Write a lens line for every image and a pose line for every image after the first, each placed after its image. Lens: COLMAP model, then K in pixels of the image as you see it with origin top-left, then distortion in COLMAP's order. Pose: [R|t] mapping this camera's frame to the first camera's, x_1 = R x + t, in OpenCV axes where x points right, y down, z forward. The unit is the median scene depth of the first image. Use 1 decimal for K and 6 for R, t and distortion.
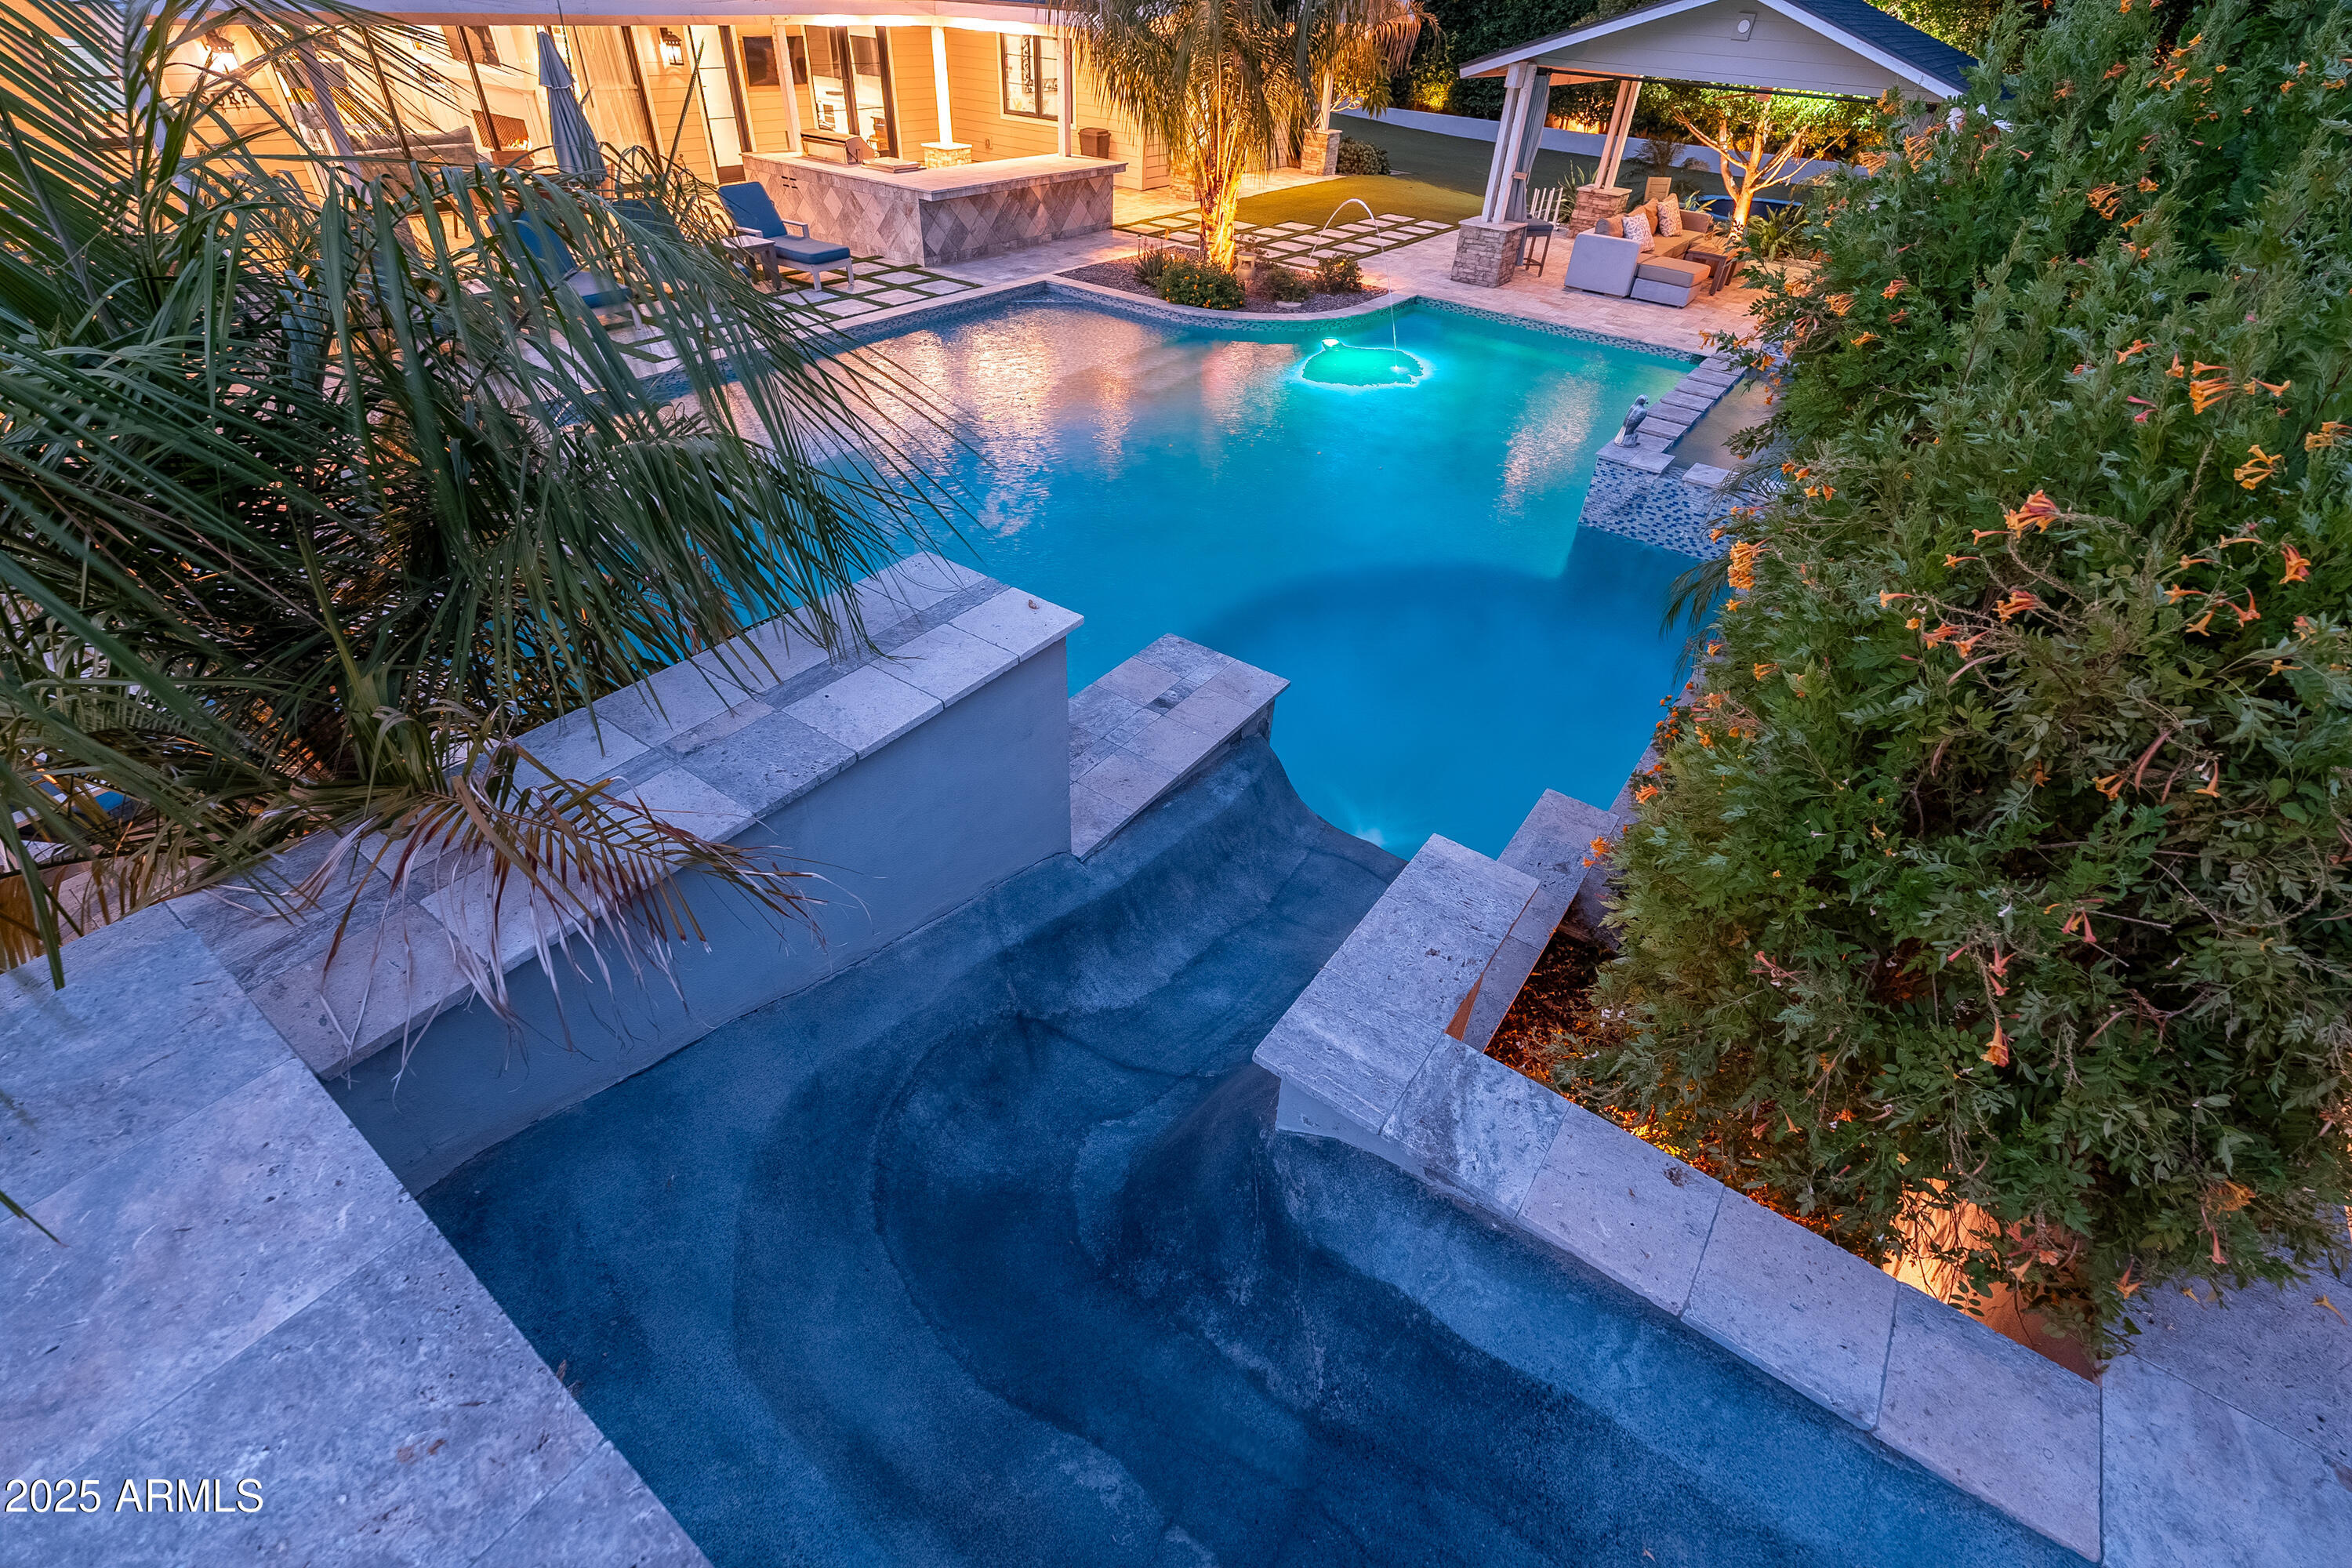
lens RADIAL K [[1024.8, 0, 1175.2], [0, 1024.8, 787.8], [0, 0, 1]] dist [-0.005478, 0.000209]
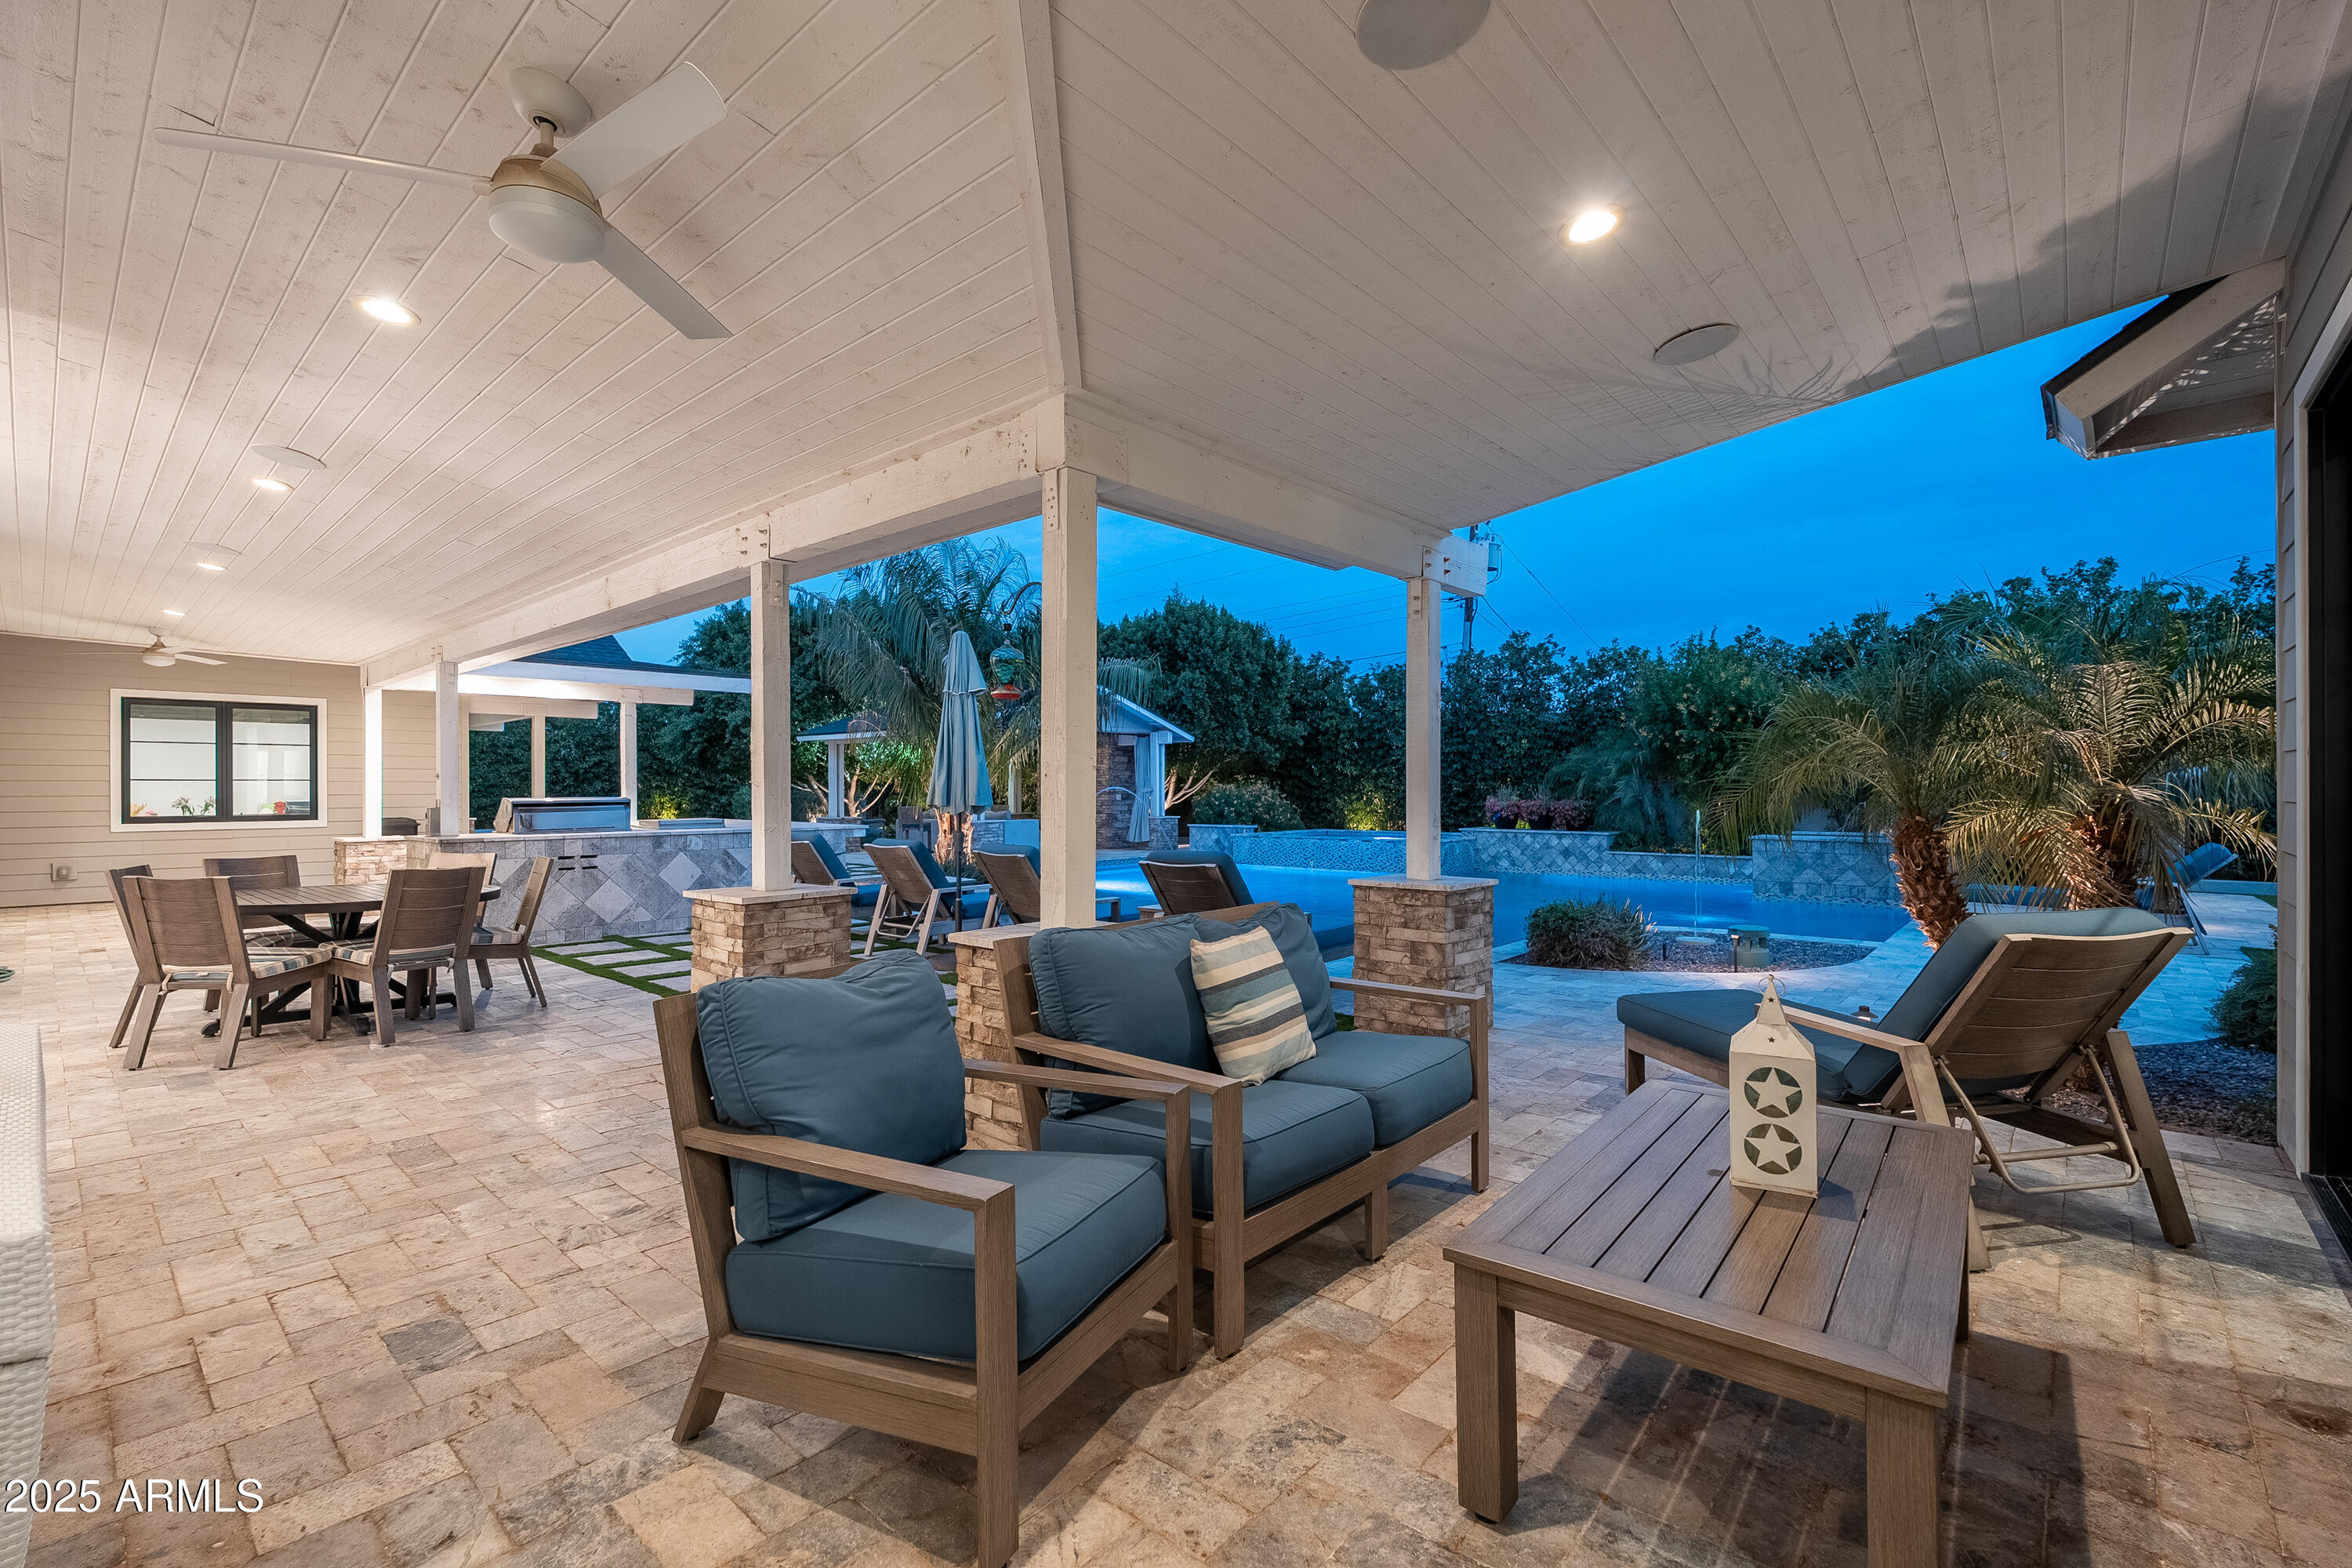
lens RADIAL K [[1024.8, 0, 1175.2], [0, 1024.8, 787.8], [0, 0, 1]] dist [-0.005478, 0.000209]
pose [[0.099386, -0.046257, 0.993973, -0.932444], [0.625389, 0.779872, -0.026239, -0.371298], [-0.773958, 0.624228, 0.106437, 0.602944]]
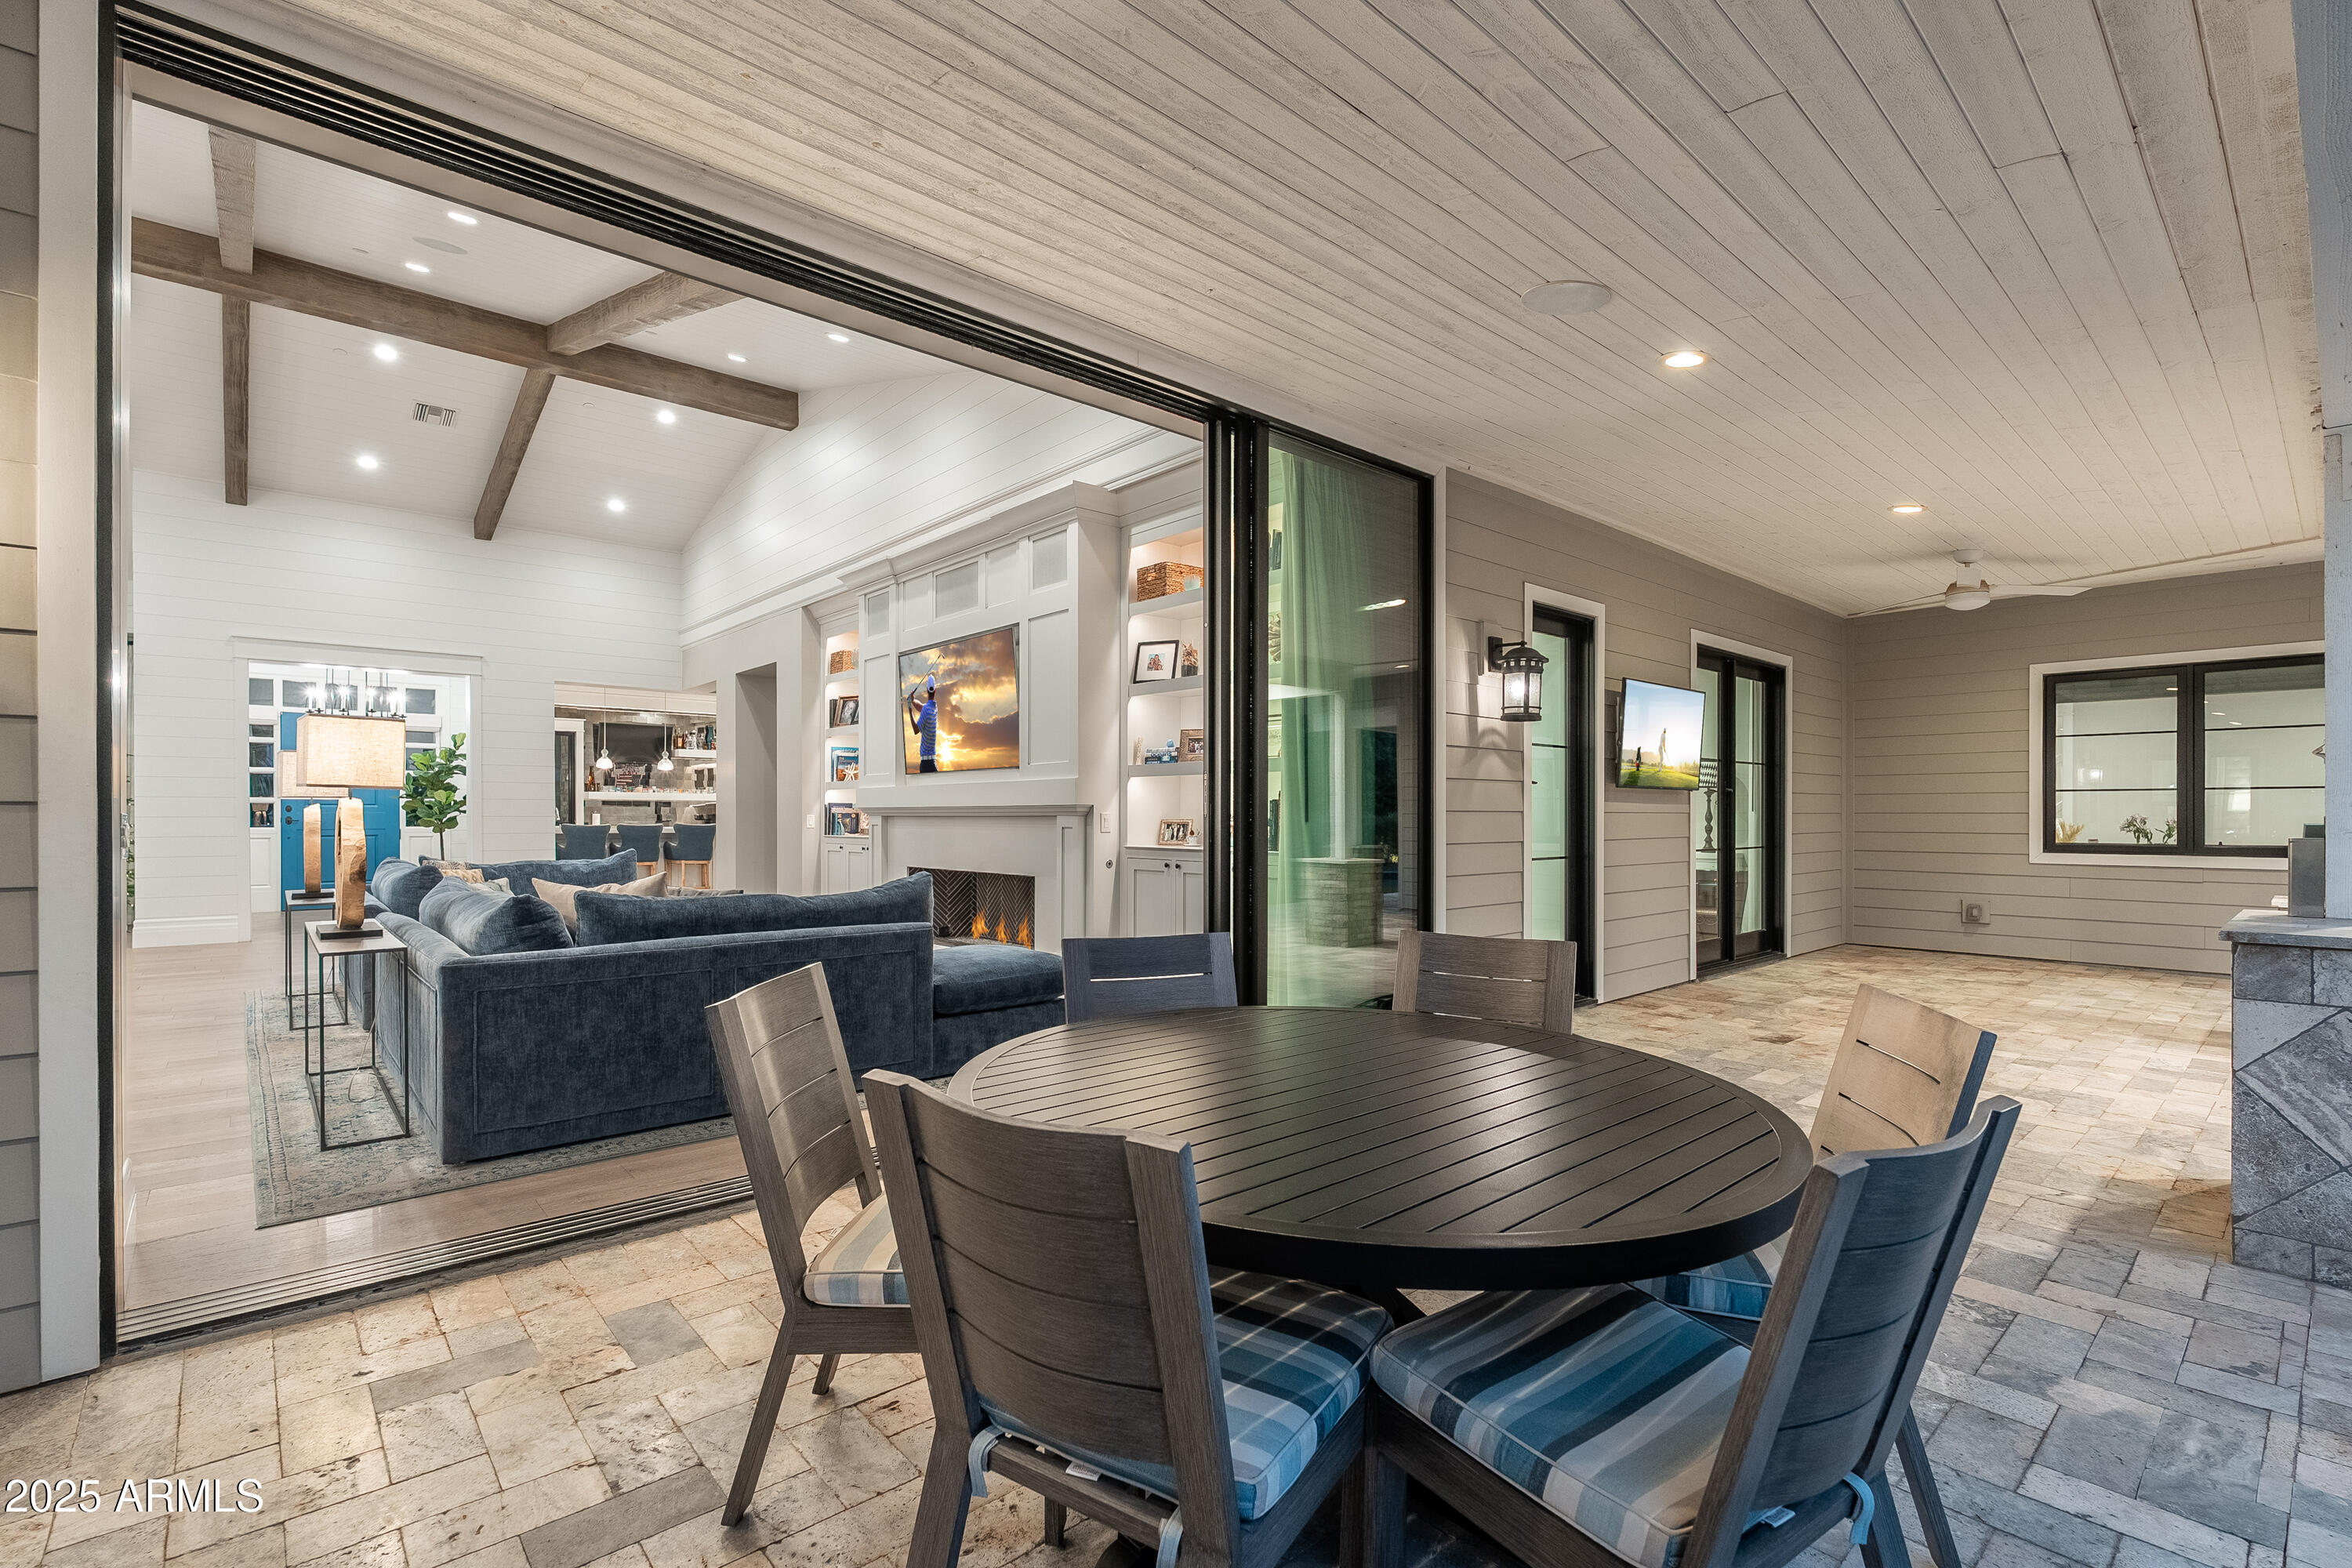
lens RADIAL K [[1058.7, 0, 1186.4], [0, 1058.7, 812.4], [0, 0, 1]] dist [0.000894, 0.000026]
pose [[0.976984, -0.044329, -0.208658, -0.568308], [-0.096513, 0.780468, -0.617702, -0.489665], [0.190233, 0.623622, 0.758226, 0.787395]]
